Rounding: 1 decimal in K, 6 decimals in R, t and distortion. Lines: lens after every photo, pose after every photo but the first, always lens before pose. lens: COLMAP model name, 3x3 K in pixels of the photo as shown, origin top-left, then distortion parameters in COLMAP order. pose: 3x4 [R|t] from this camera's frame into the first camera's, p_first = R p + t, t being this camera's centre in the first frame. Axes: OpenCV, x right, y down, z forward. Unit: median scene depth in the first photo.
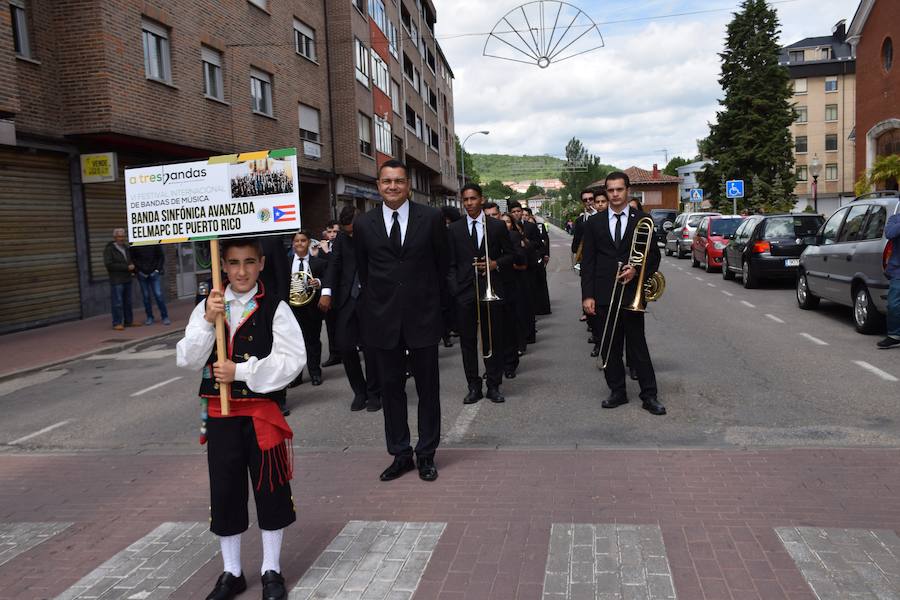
lens RADIAL K [[1023.4, 0, 450.0], [0, 1023.4, 300.0], [0, 0, 1]] dist [-0.055223, 0.505841]
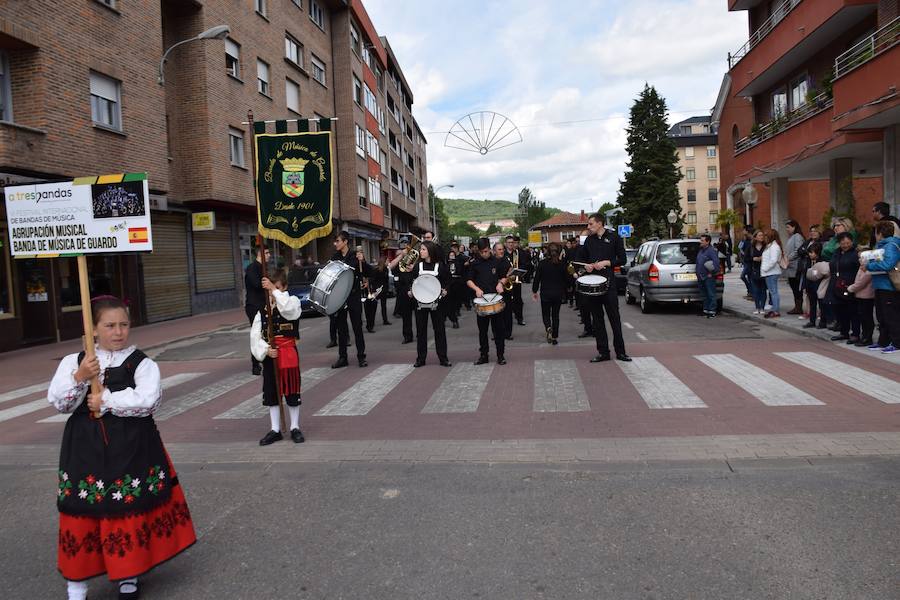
lens RADIAL K [[1265.4, 0, 502.1], [0, 1265.4, 298.1], [0, 0, 1]] dist [-0.003842, 0.829712]
pose [[0.998191, -0.004129, 0.059988, 0.002133], [0.006661, 0.999092, -0.042070, 0.049053], [-0.059760, 0.042394, 0.997312, -0.635897]]
